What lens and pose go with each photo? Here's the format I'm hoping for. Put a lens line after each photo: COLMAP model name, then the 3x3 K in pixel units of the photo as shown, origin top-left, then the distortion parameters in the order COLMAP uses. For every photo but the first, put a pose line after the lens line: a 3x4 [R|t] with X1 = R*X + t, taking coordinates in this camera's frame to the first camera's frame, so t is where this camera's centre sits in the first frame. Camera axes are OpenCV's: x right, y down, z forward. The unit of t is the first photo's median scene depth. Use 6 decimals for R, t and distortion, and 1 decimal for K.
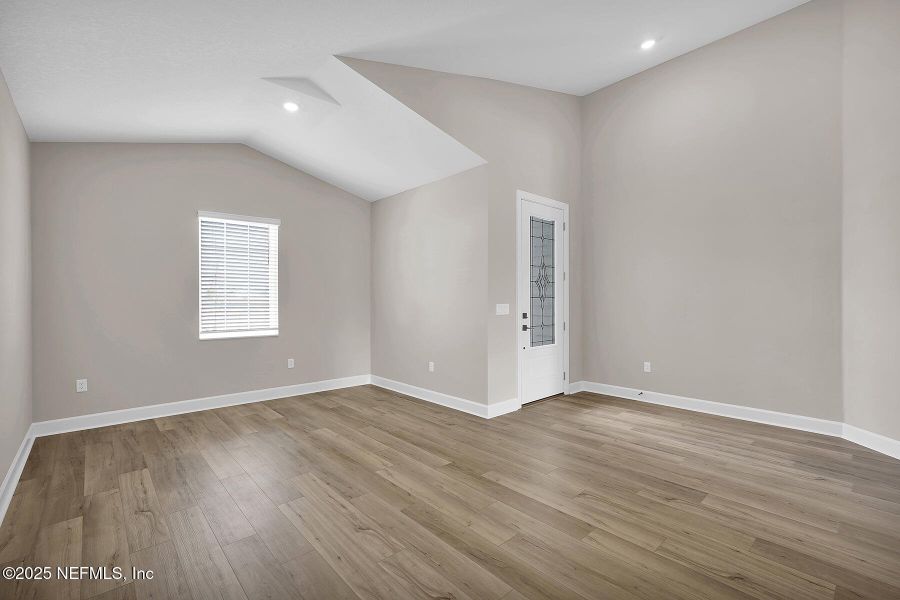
lens RADIAL K [[402.0, 0, 450.0], [0, 402.0, 300.0], [0, 0, 1]] dist [-0.001352, -0.000016]
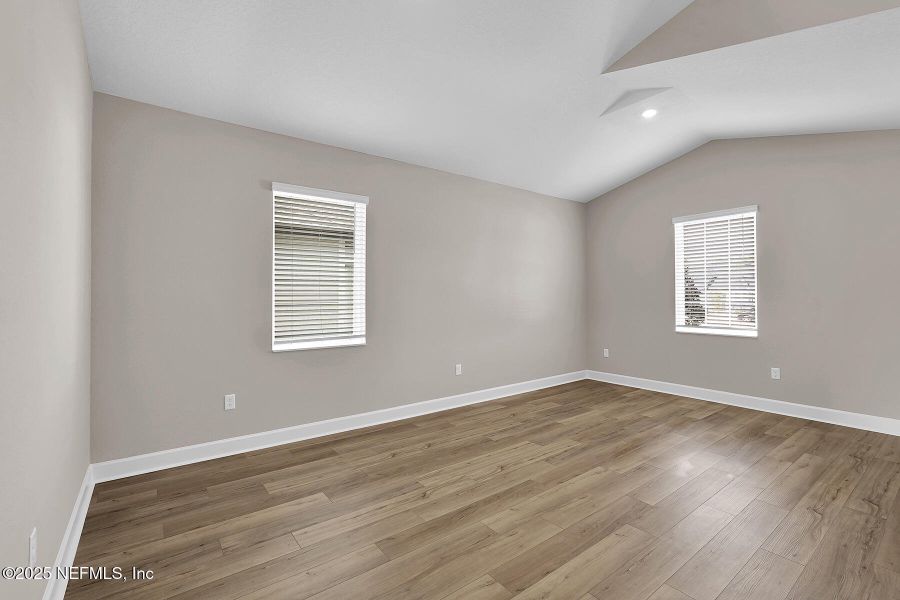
lens RADIAL K [[397.3, 0, 450.0], [0, 397.3, 300.0], [0, 0, 1]] dist [-0.002047, 0.000115]
pose [[-0.082585, 0.011448, -0.996518, 0.754611], [0.004070, 0.999930, 0.011150, -0.010225], [0.996576, -0.003135, -0.082626, 0.623130]]
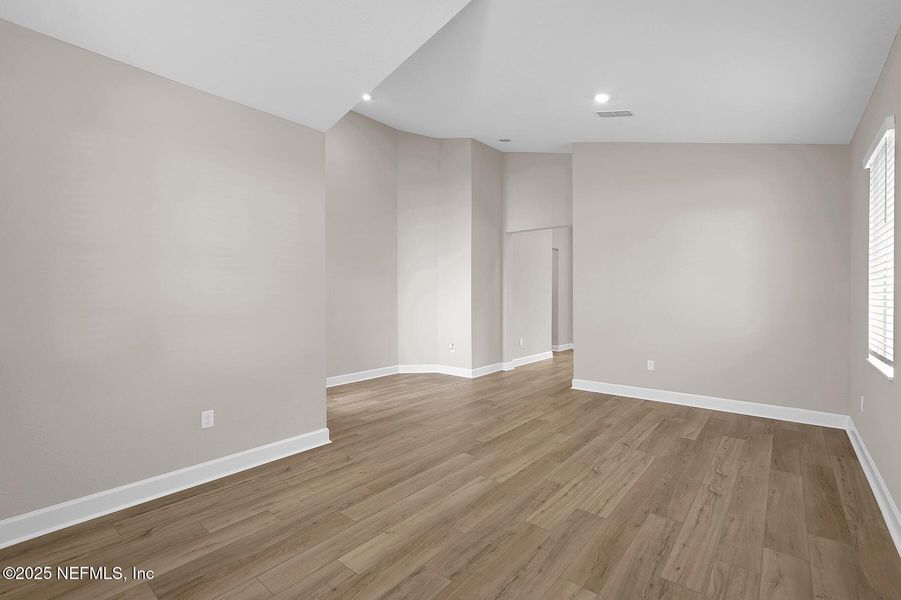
lens RADIAL K [[397.7, 0, 450.5], [0, 397.7, 300.0], [0, 0, 1]] dist [-0.002047, 0.000115]
pose [[-0.140891, -0.001888, 0.990023, -0.962944], [0.003558, 0.999991, 0.002414, -0.002425], [-0.990019, 0.003863, -0.140883, 1.102685]]
